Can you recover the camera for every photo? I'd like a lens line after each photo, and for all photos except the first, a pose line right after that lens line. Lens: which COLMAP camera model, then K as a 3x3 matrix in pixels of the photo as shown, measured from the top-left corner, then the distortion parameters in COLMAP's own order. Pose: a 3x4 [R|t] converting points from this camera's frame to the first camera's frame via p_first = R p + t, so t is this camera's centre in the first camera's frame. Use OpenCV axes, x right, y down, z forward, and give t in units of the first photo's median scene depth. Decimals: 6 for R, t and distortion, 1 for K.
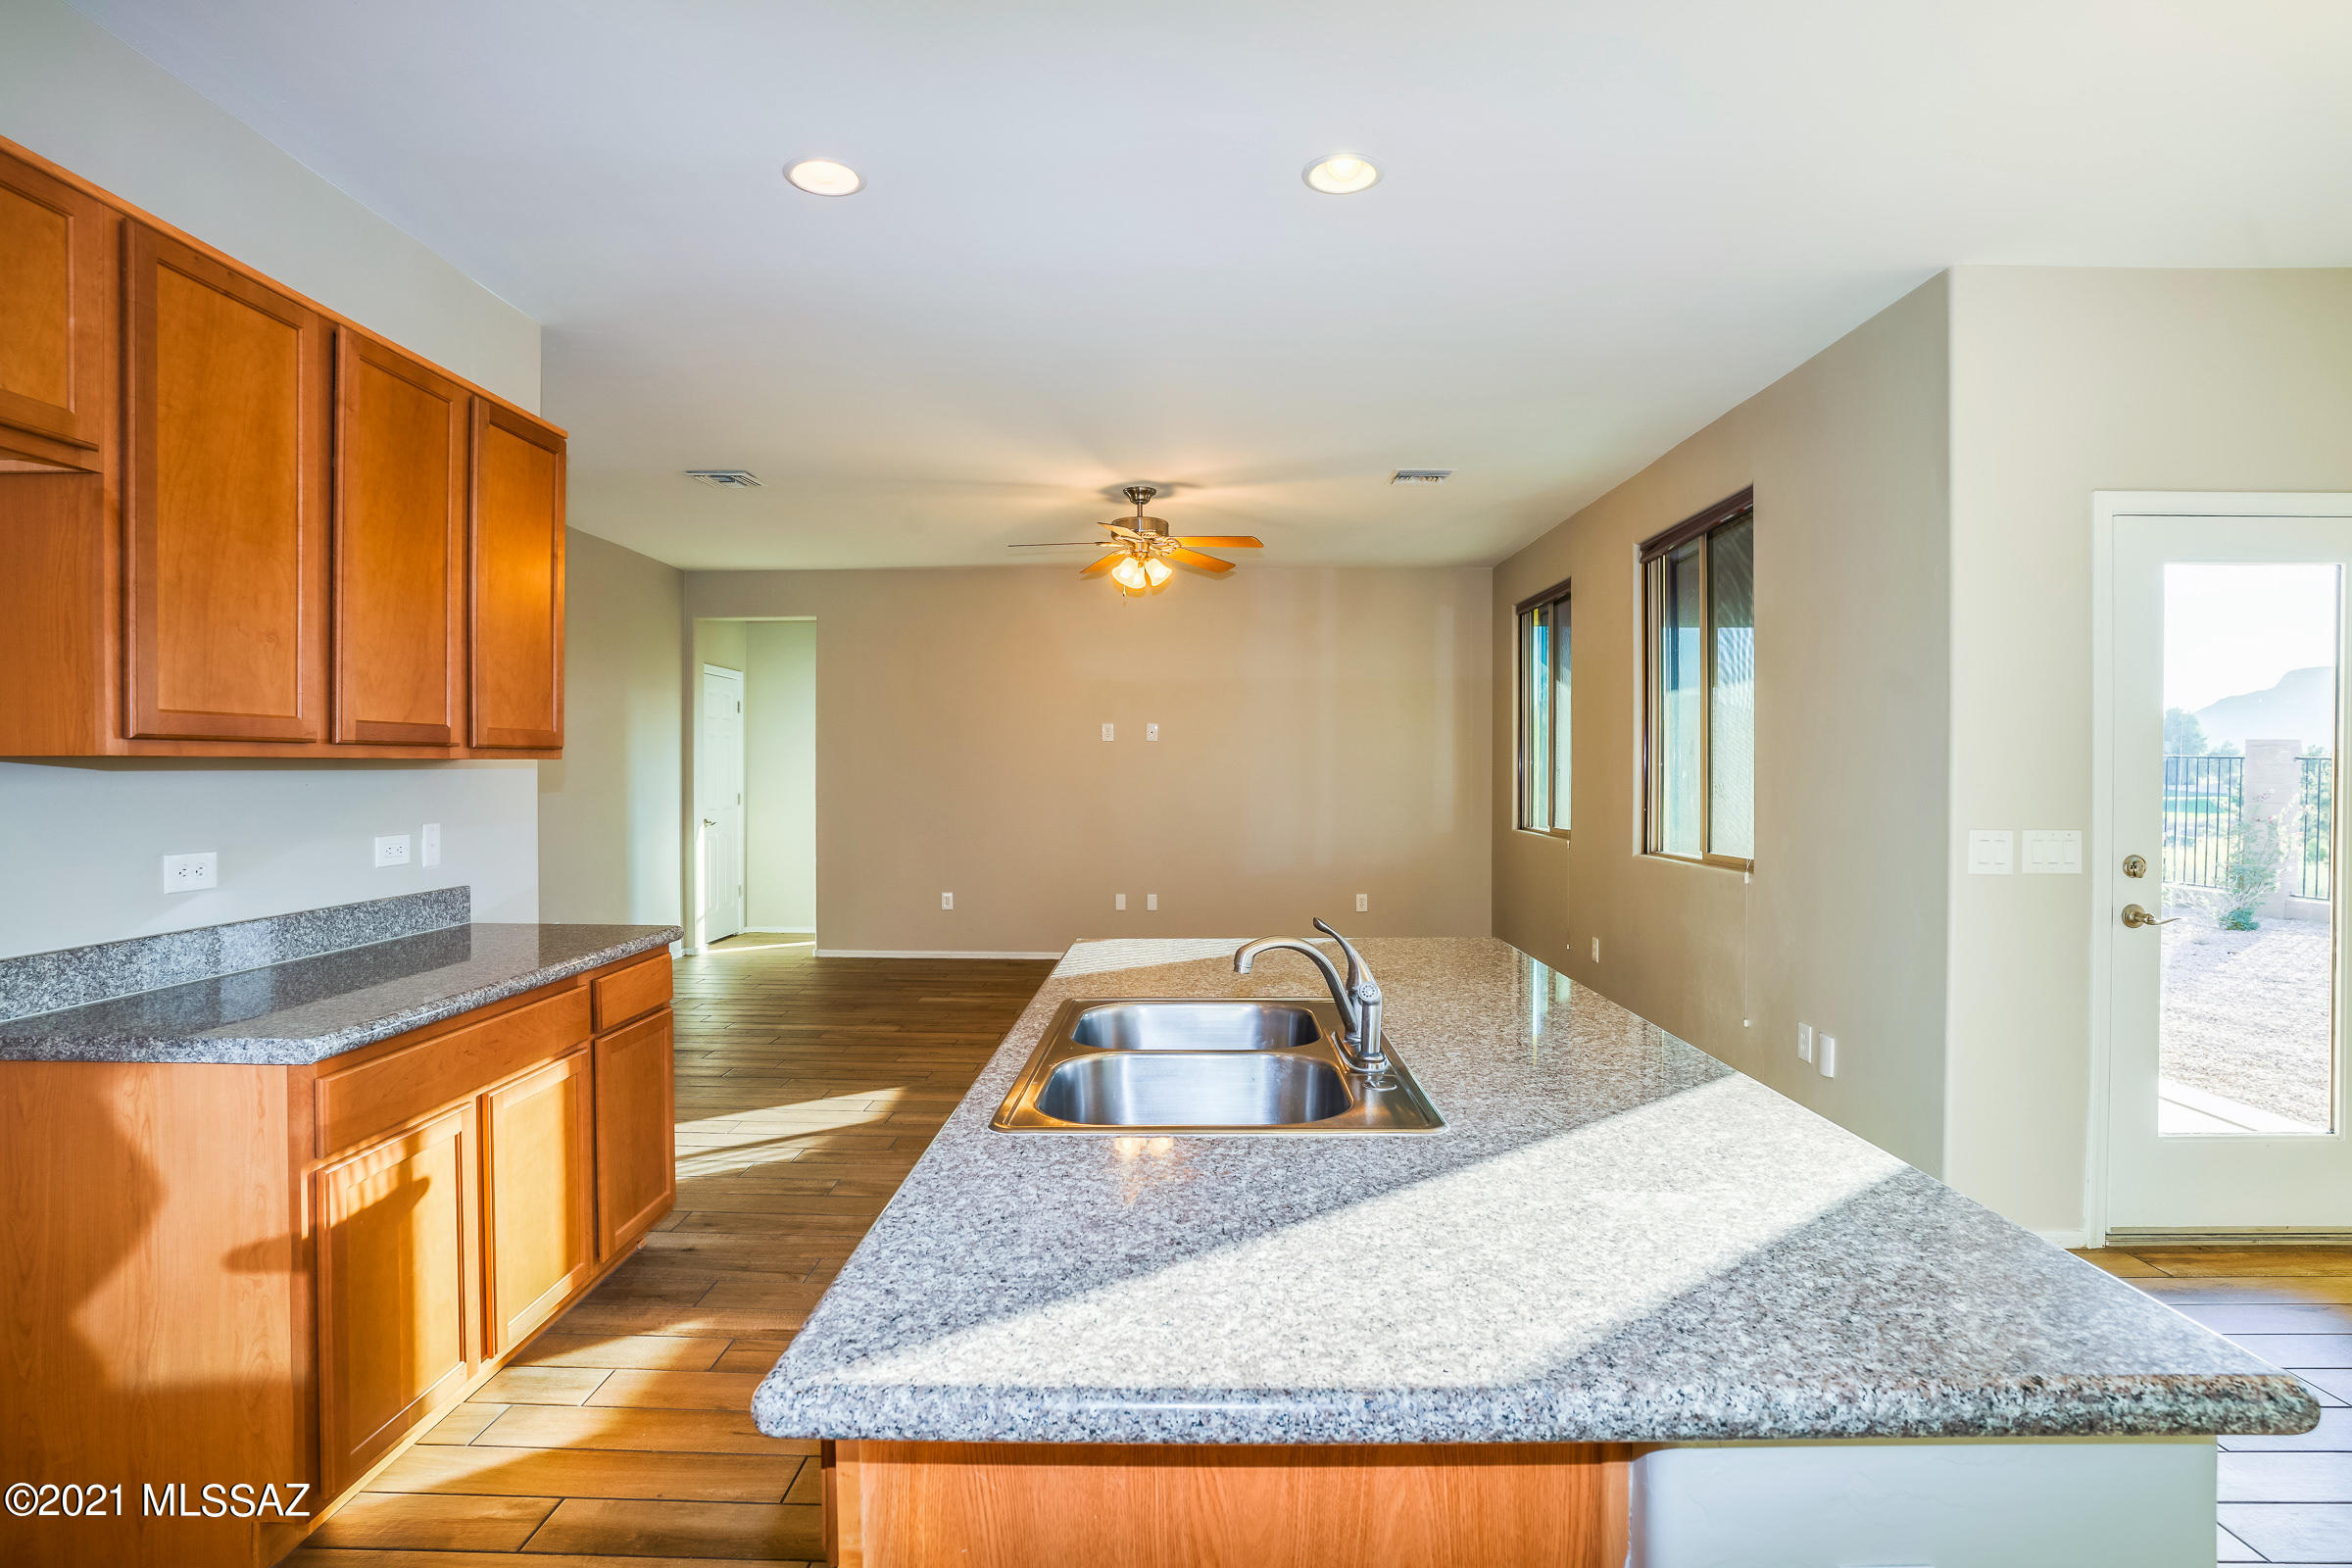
lens RADIAL K [[1170.1, 0, 1165.2], [0, 1170.1, 786.0], [0, 0, 1]] dist [-0.059141, 0.019674]
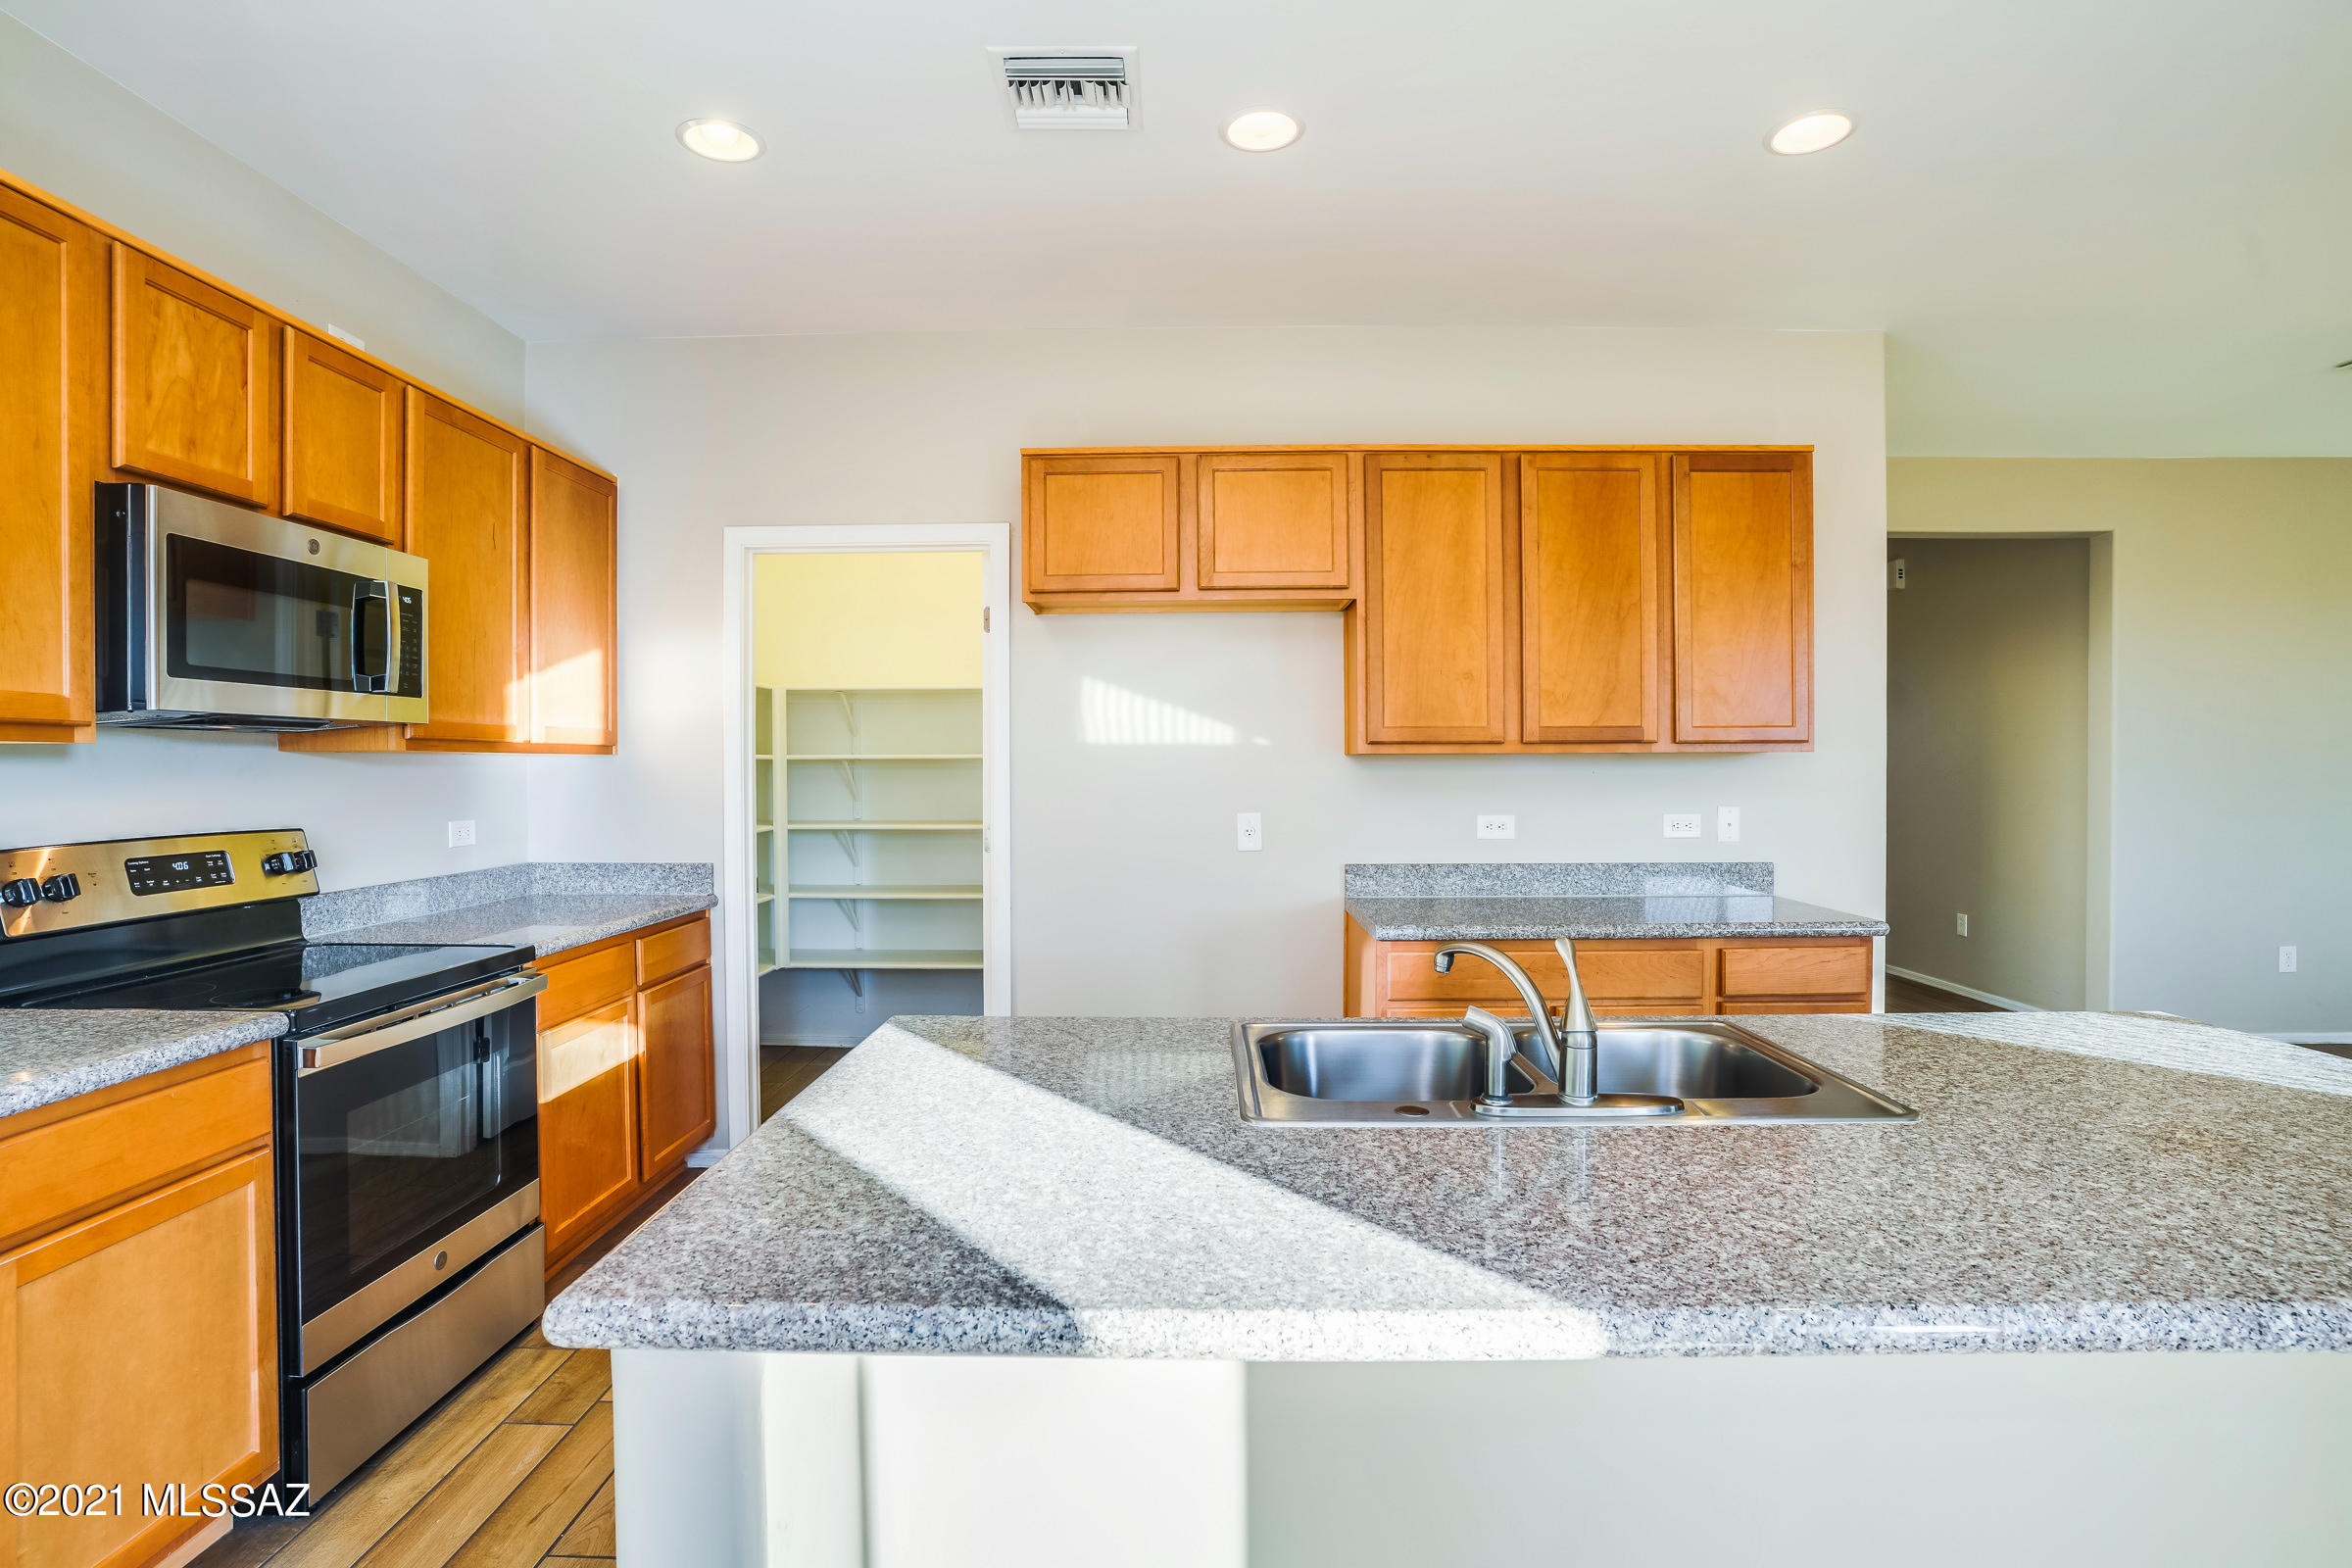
lens RADIAL K [[1170.1, 0, 1184.7], [0, 1170.1, 771.1], [0, 0, 1]] dist [-0.059141, 0.019674]
pose [[0.012007, 0.008415, -0.999893, 0.553101], [-0.011622, 0.999898, 0.008276, -0.007046], [0.999860, 0.011522, 0.012103, 0.412250]]
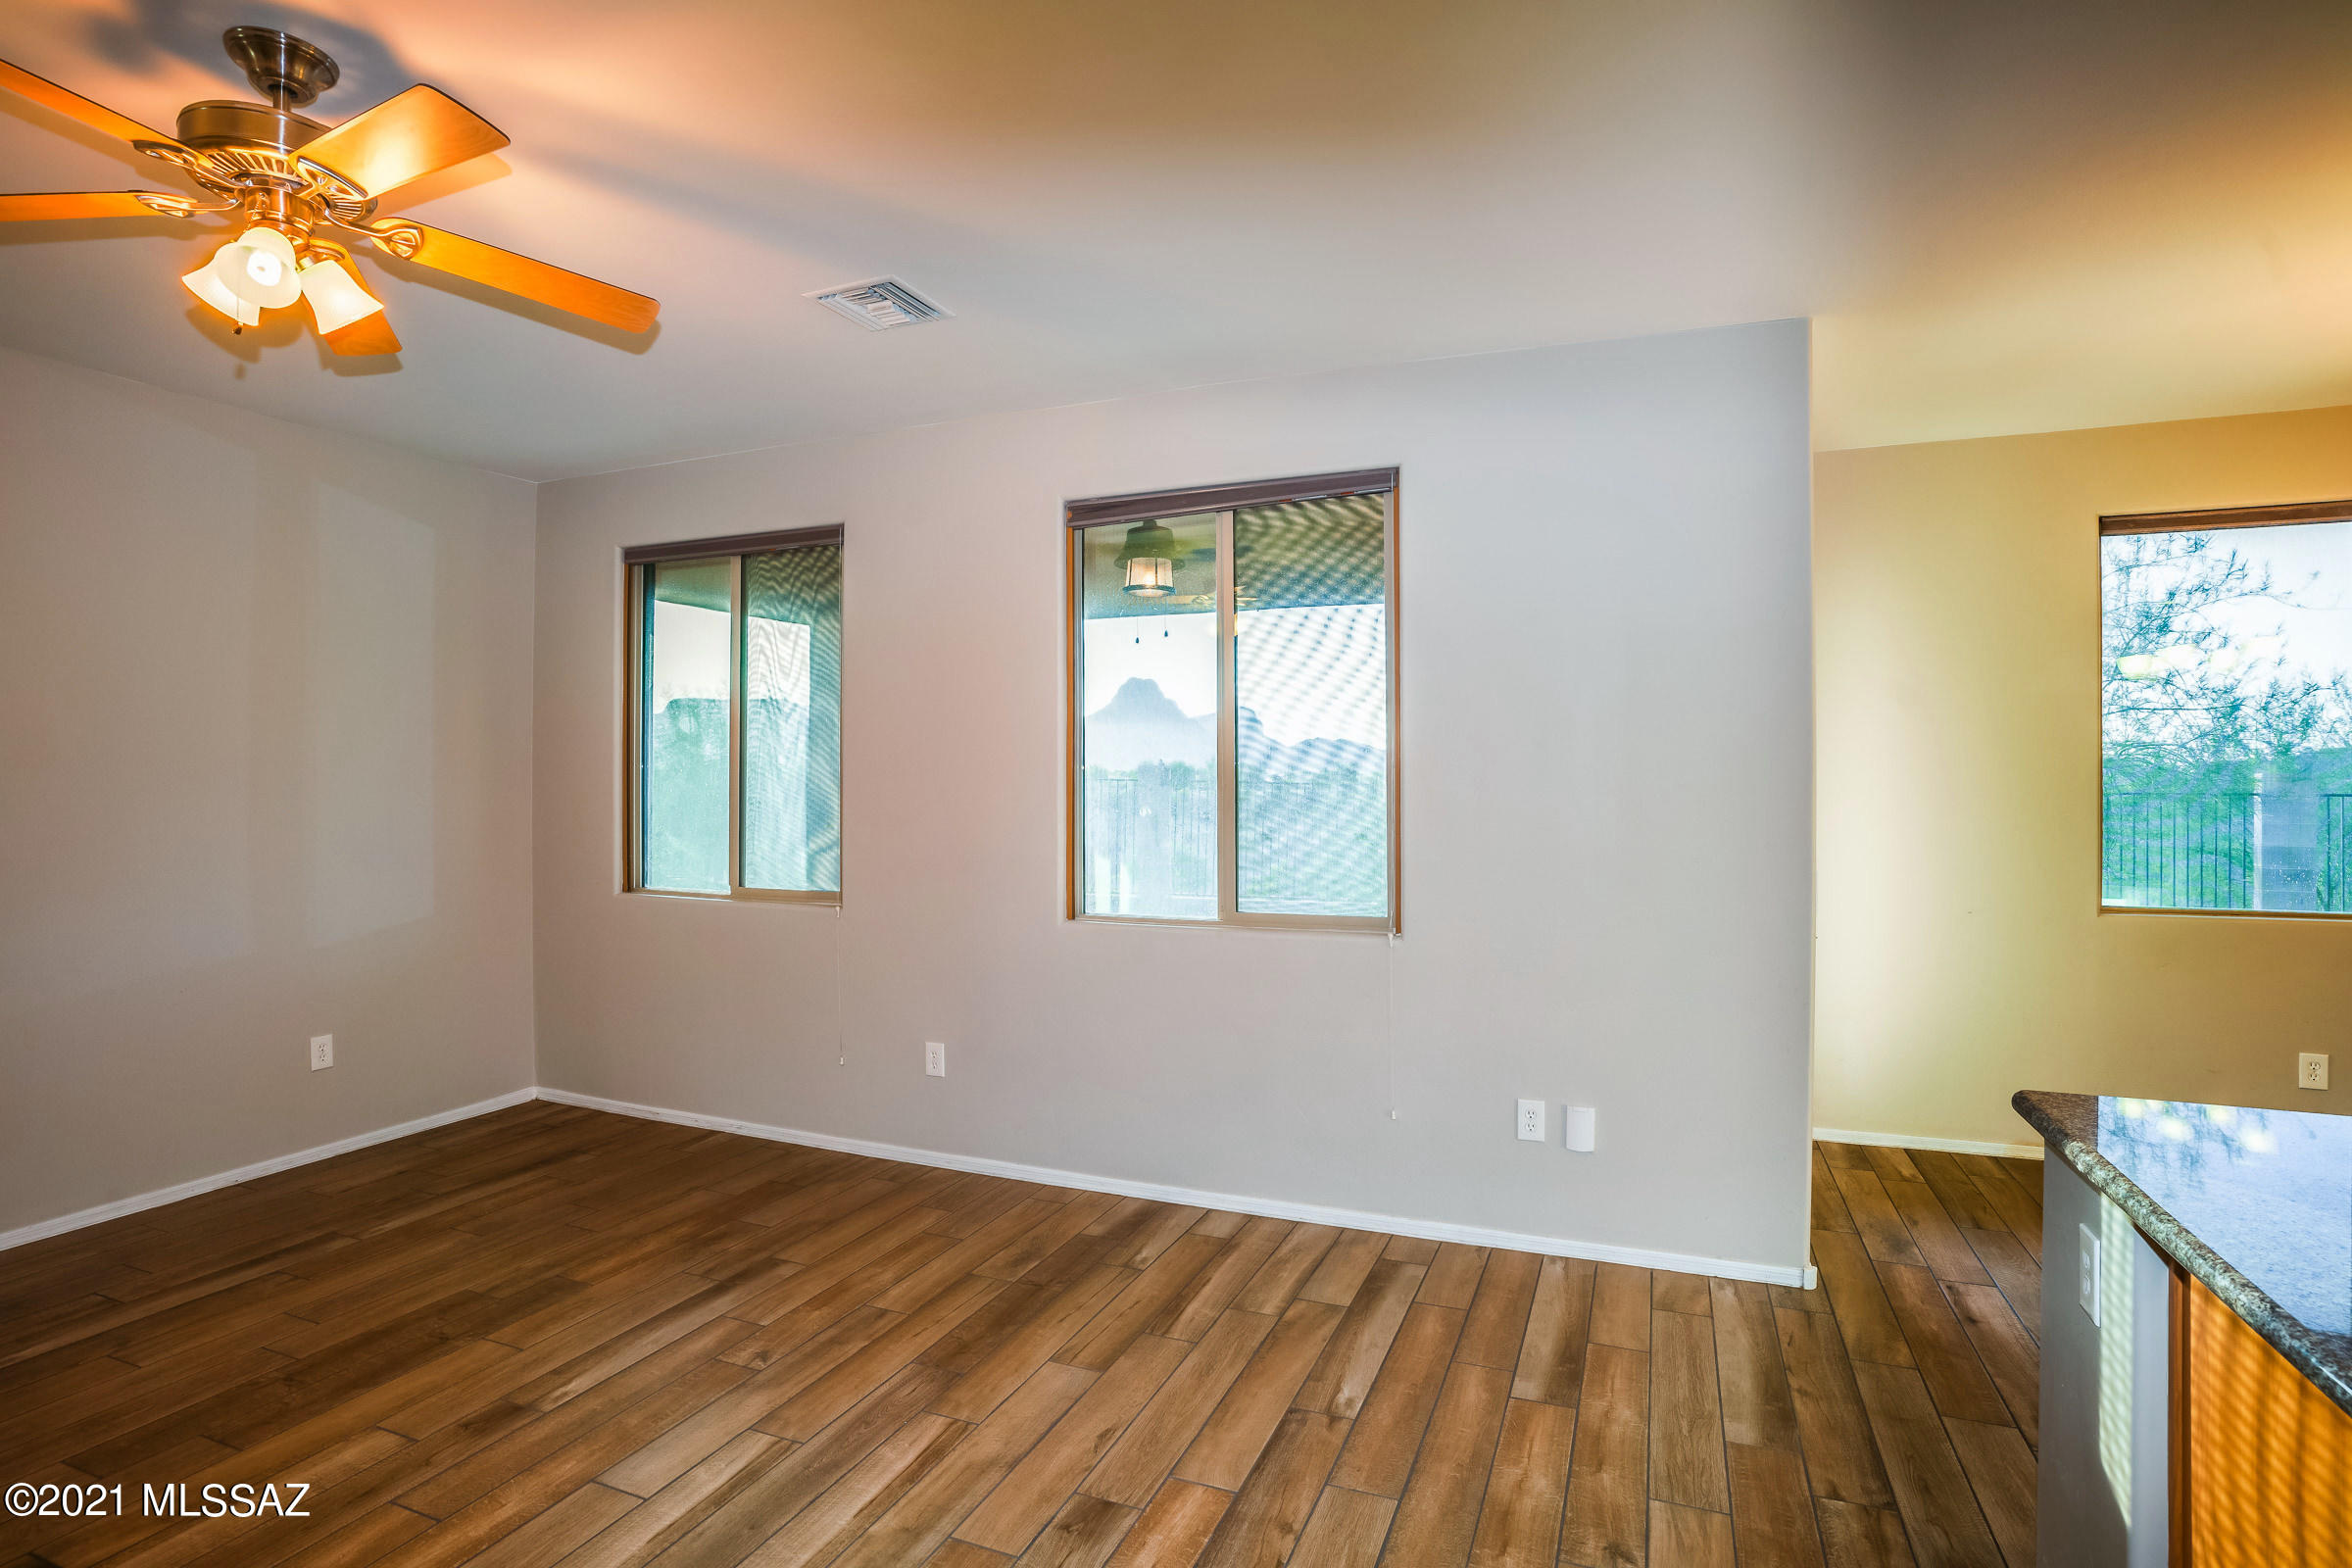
lens RADIAL K [[1170.1, 0, 1163.4], [0, 1170.1, 789.8], [0, 0, 1]] dist [-0.059141, 0.019674]
pose [[0.359487, -0.004896, 0.933137, -0.461994], [0.008823, 0.999959, 0.001847, -0.040371], [-0.933108, 0.007569, 0.359516, 1.171832]]
